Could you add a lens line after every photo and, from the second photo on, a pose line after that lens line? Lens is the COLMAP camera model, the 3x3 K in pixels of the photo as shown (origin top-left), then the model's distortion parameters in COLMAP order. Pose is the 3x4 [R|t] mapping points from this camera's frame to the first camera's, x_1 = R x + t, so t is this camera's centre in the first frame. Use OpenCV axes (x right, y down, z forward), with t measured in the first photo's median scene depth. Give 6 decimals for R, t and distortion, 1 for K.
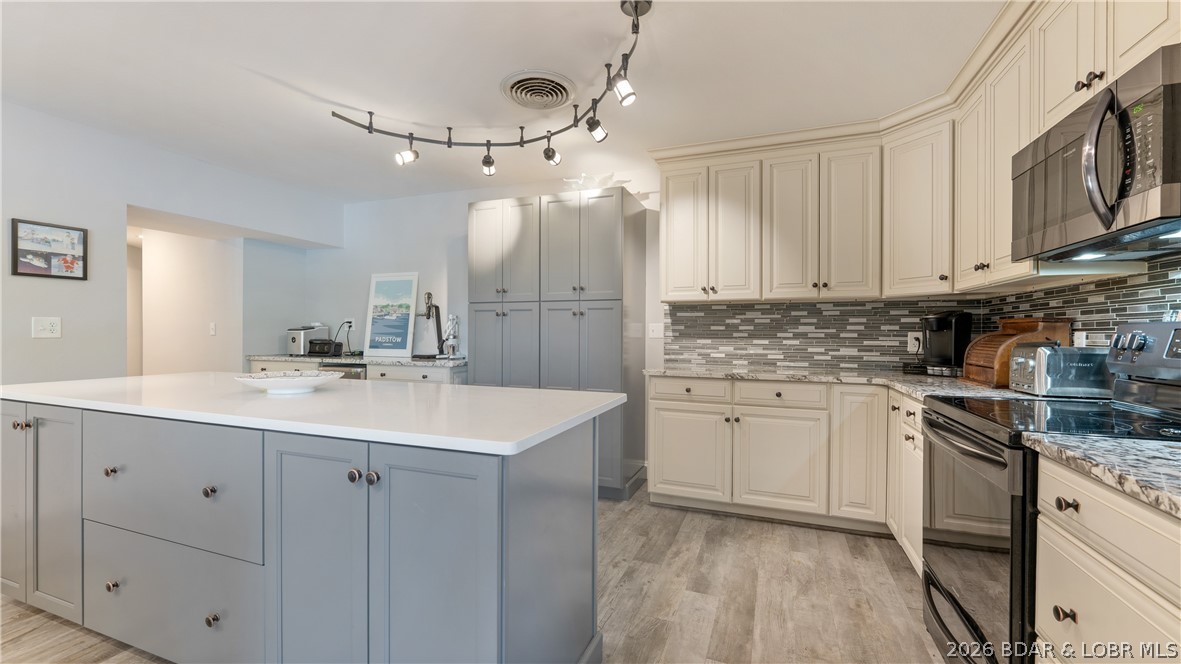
lens RADIAL K [[489.7, 0, 590.9], [0, 489.7, 333.0], [0, 0, 1]] dist [0.006363, -0.002671]
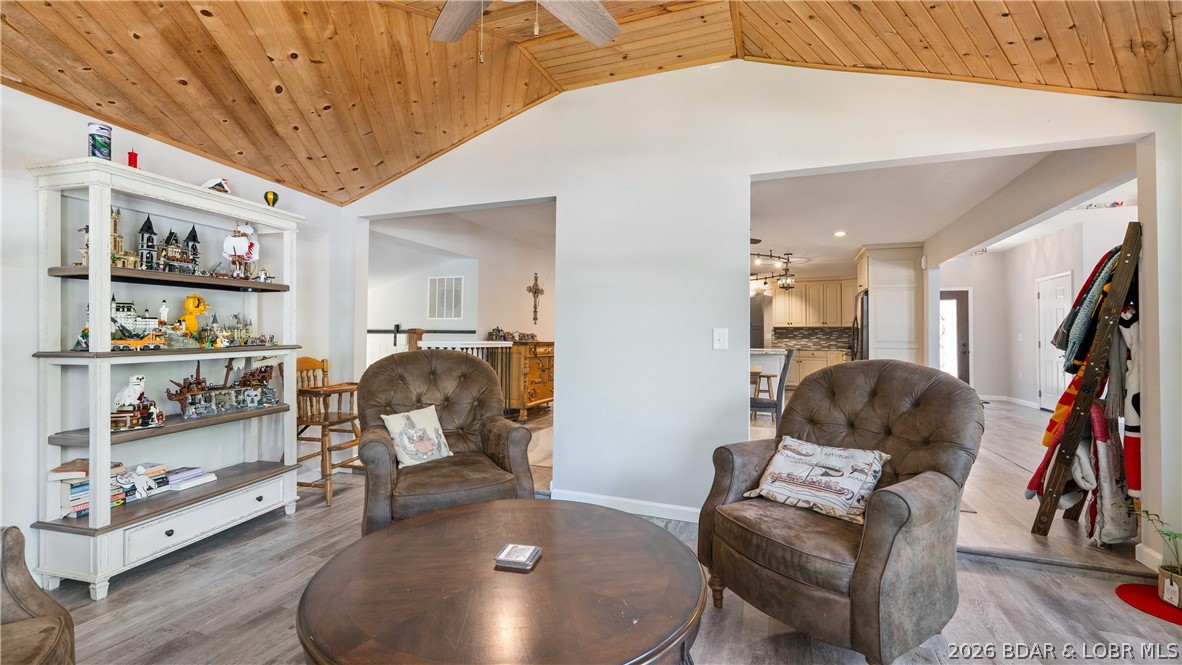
lens RADIAL K [[490.1, 0, 585.6], [0, 490.1, 326.4], [0, 0, 1]] dist [0.006363, -0.002671]
pose [[0.999889, 0.005943, -0.013680, -1.131532], [-0.006378, 0.999467, -0.032016, 0.045361], [0.013482, 0.032099, 0.999394, -2.405472]]
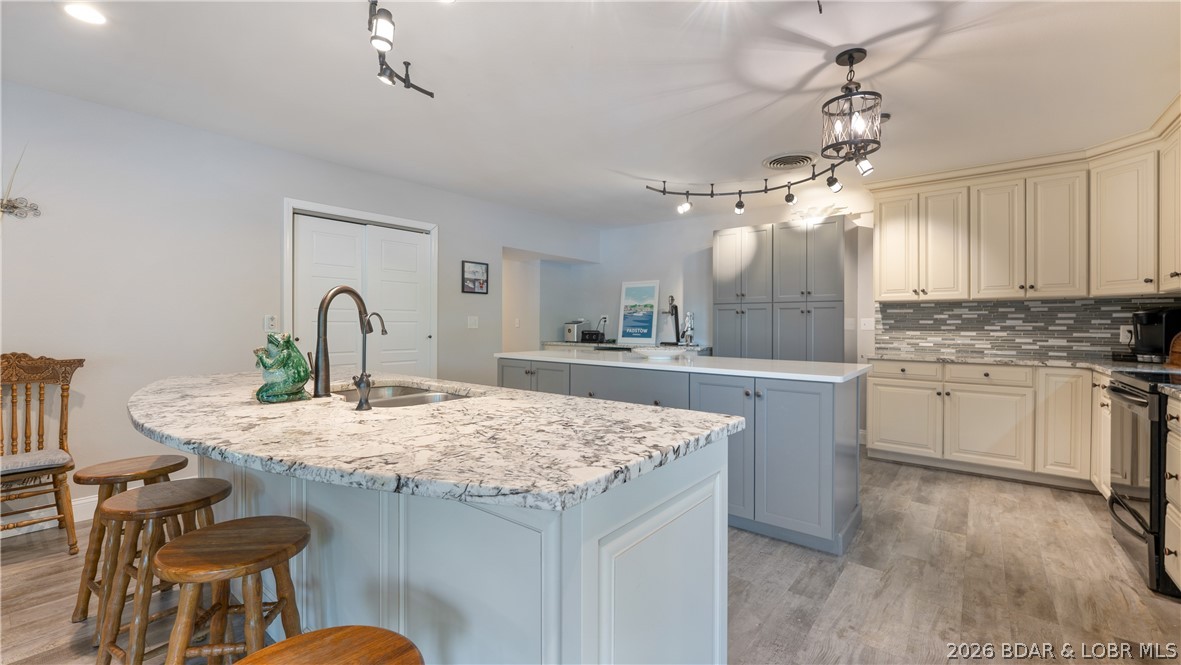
lens RADIAL K [[489.7, 0, 592.4], [0, 489.7, 324.3], [0, 0, 1]] dist [0.006363, -0.002671]
pose [[0.953538, -0.000442, -0.301271, -0.189453], [-0.000639, 0.999994, -0.003492, -0.000031], [0.301271, 0.003522, 0.953532, -0.477891]]
